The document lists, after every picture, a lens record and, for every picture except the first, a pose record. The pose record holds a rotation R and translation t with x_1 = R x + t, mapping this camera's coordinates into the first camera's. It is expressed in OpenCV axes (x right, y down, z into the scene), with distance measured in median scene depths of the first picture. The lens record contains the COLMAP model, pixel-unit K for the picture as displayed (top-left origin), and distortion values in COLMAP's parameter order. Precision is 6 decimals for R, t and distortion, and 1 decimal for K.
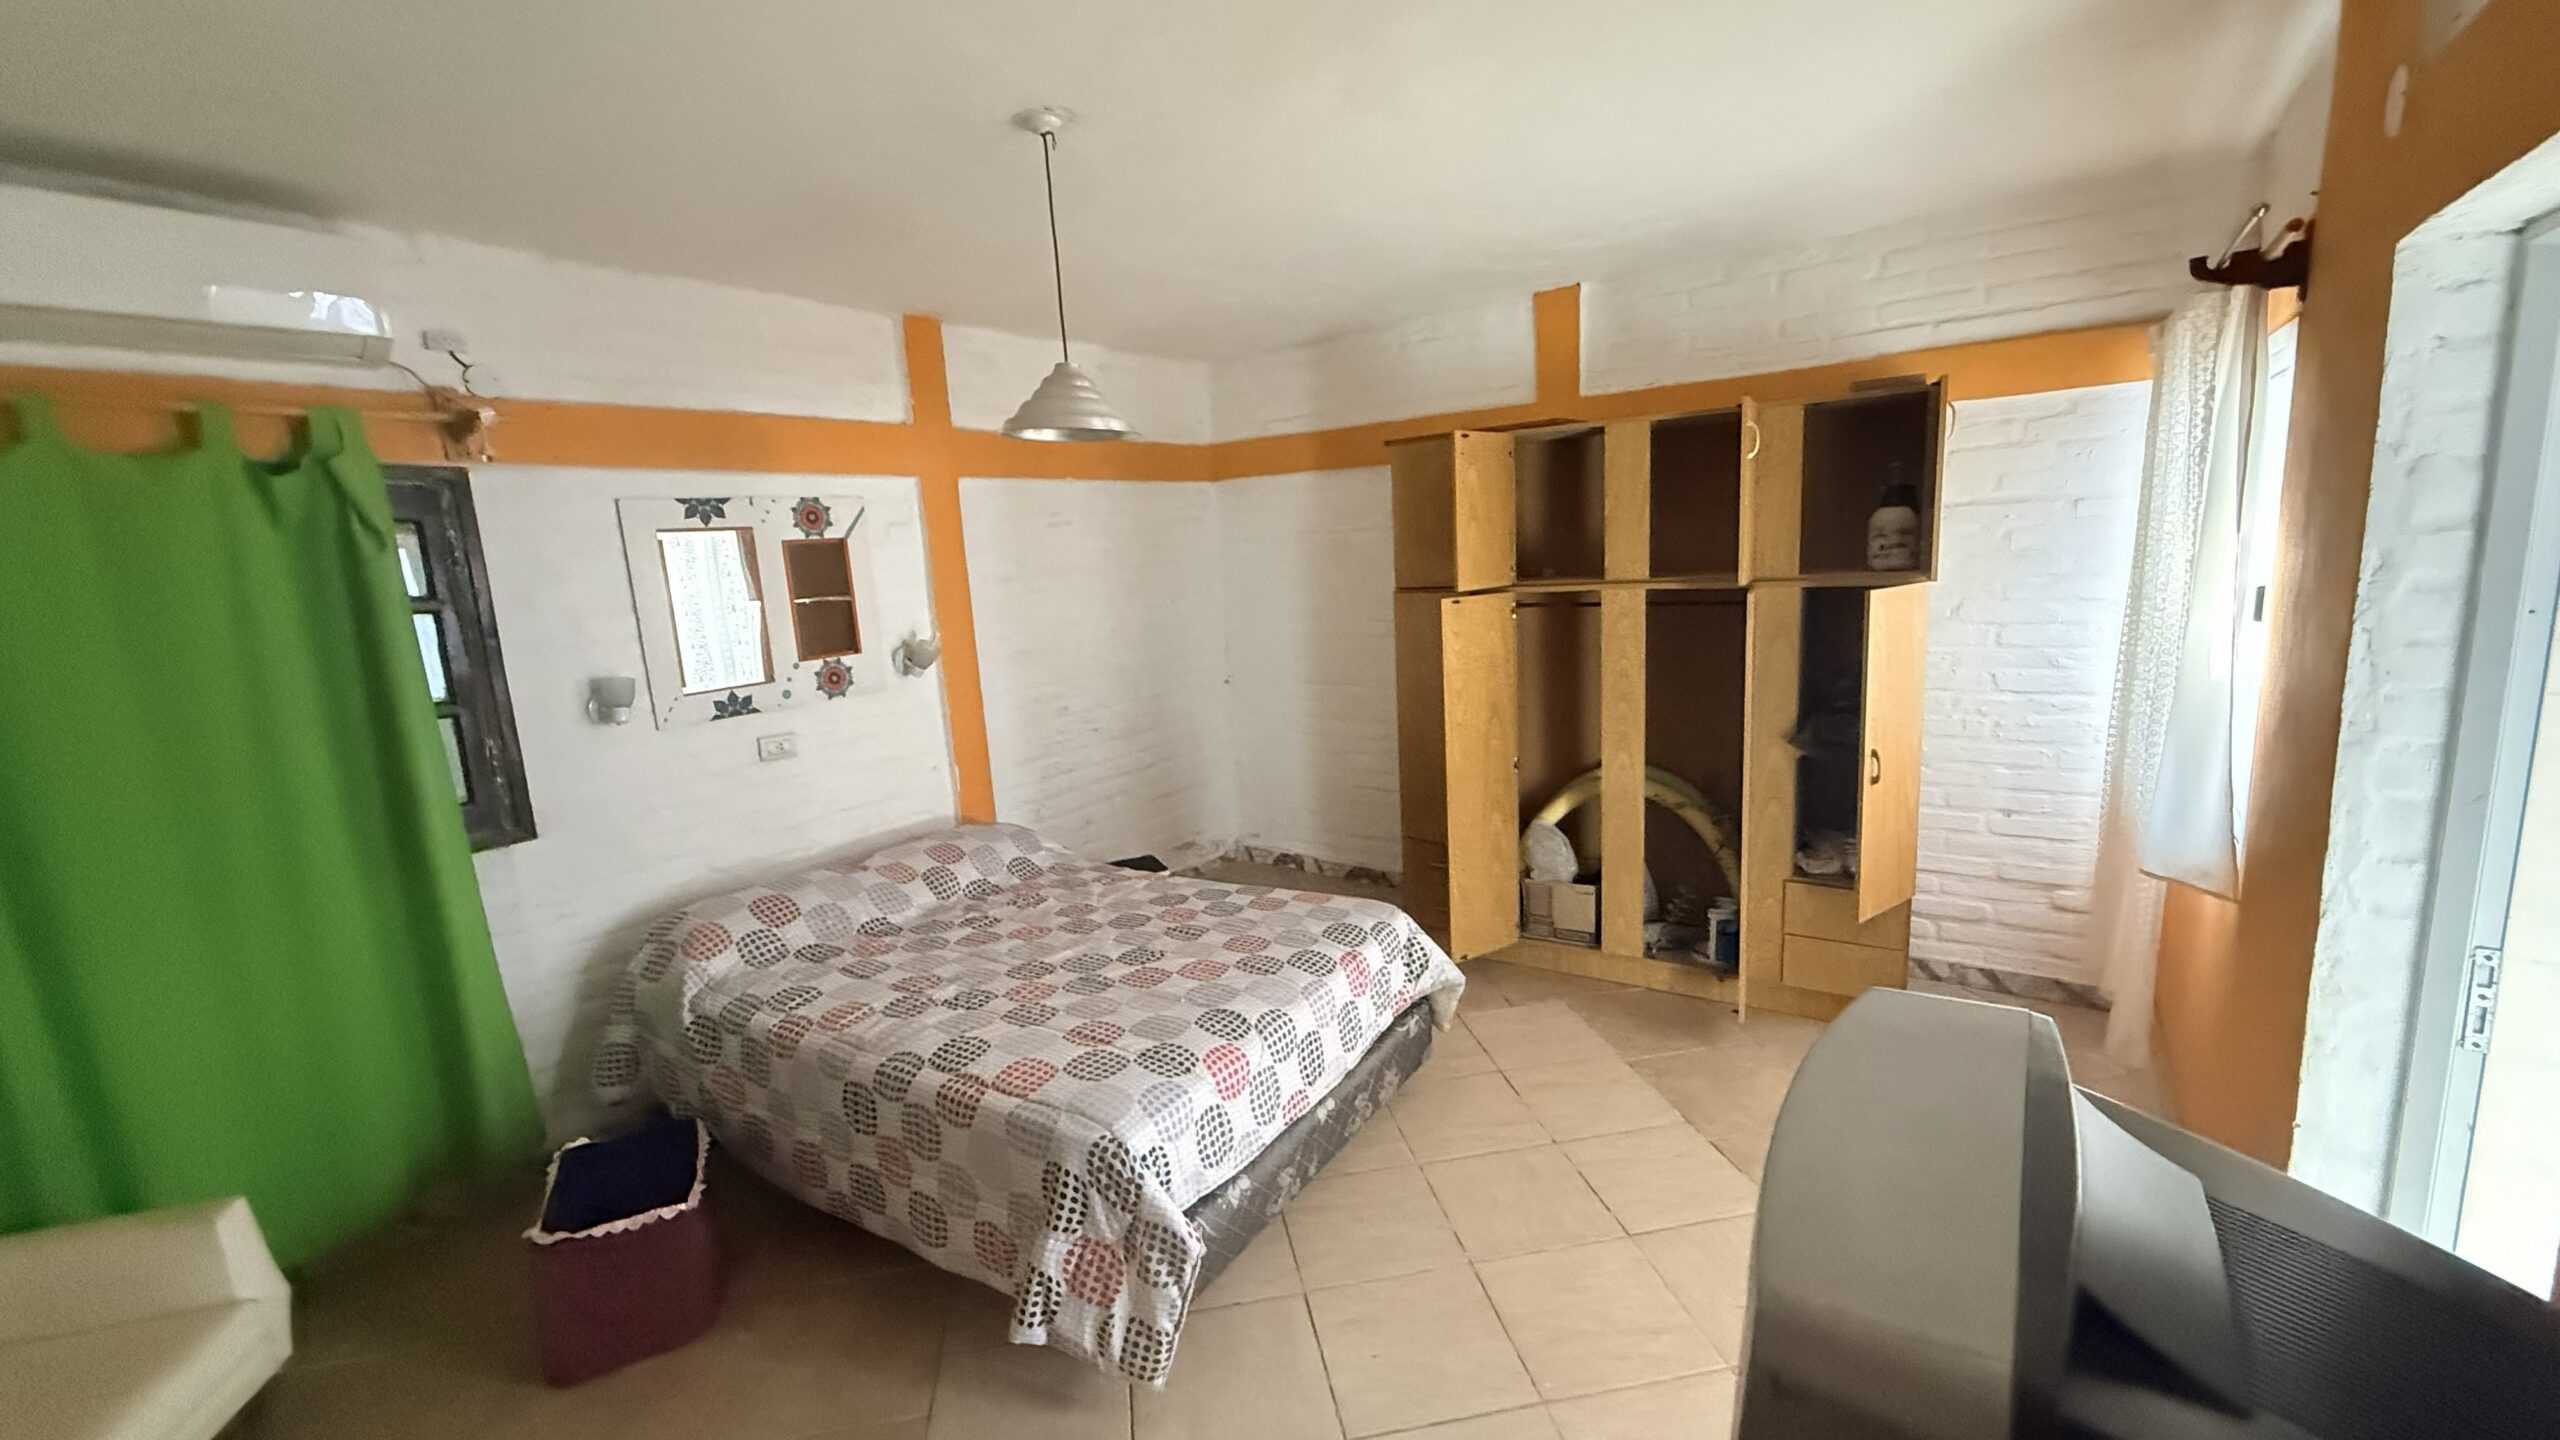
lens RADIAL K [[1013.0, 0, 1271.3], [0, 1013.0, 719.5], [0, 0, 1]] dist [0.001349, 0.000017]
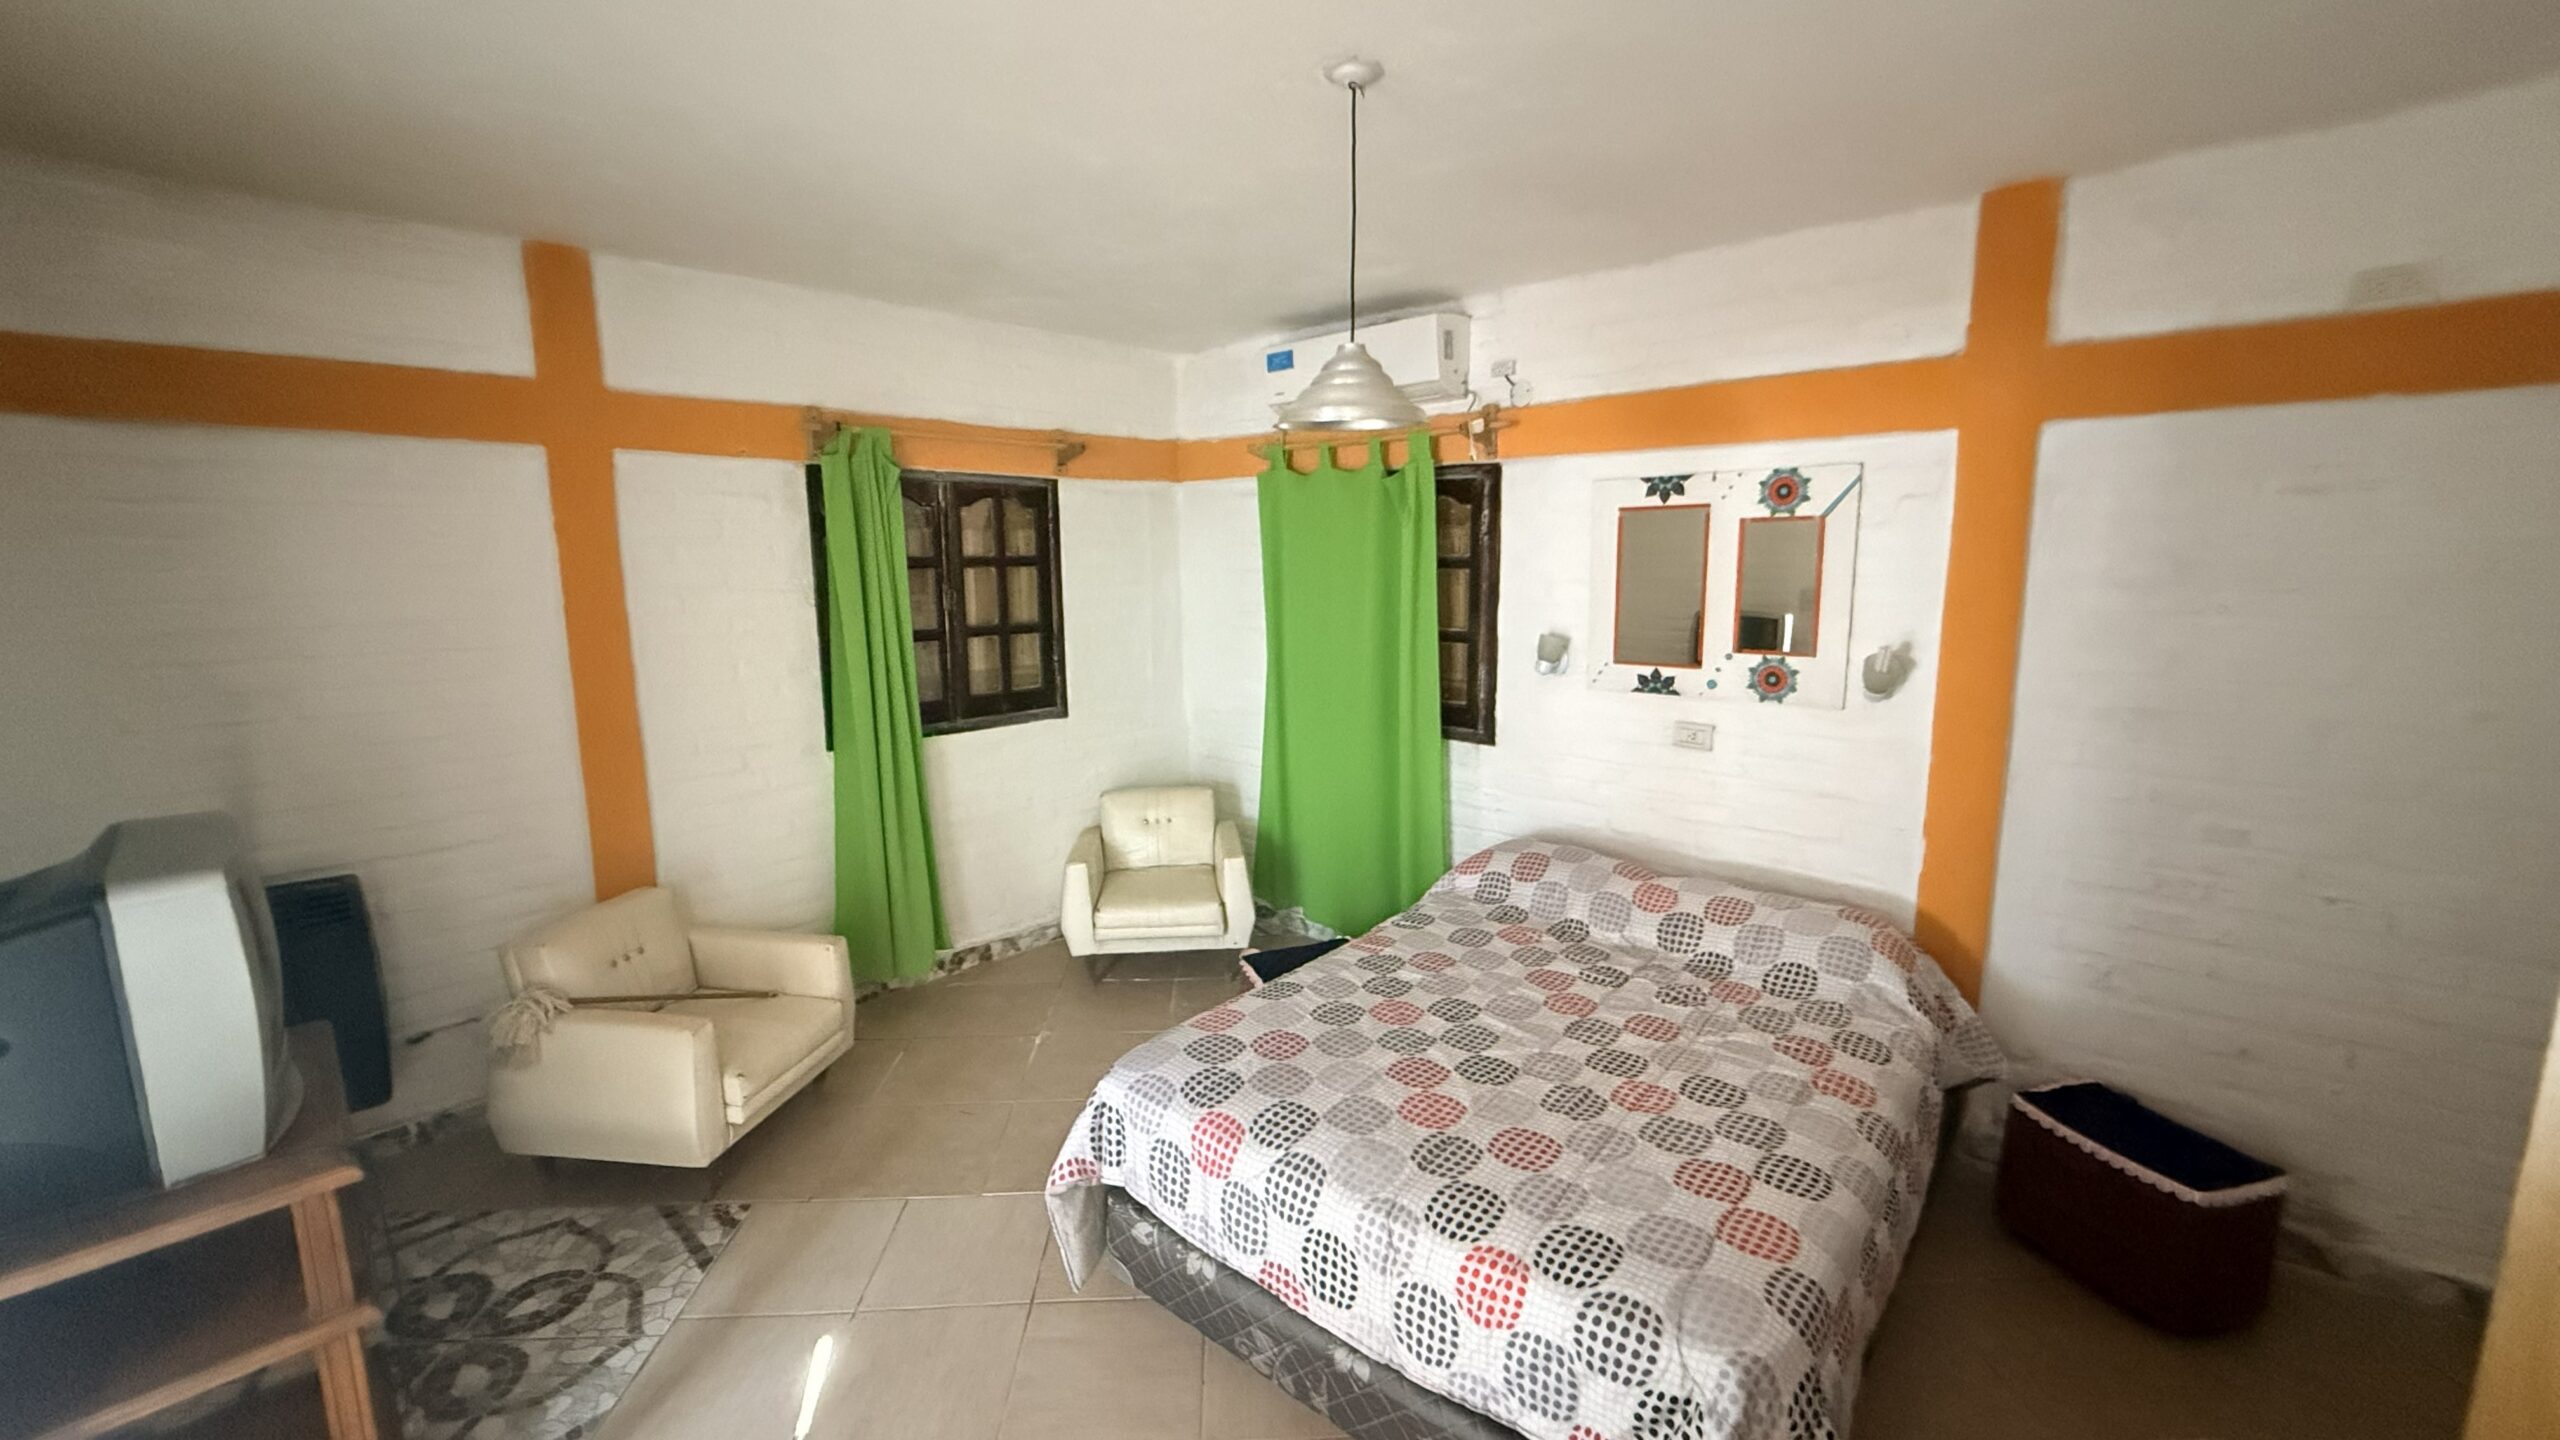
lens RADIAL K [[1013.0, 0, 1271.3], [0, 1013.0, 719.5], [0, 0, 1]] dist [0.001349, 0.000017]
pose [[-0.115985, 0.220905, -0.968374, 0.512284], [-0.155825, 0.958834, 0.237392, -0.162760], [0.980952, 0.178431, -0.076788, 0.729294]]
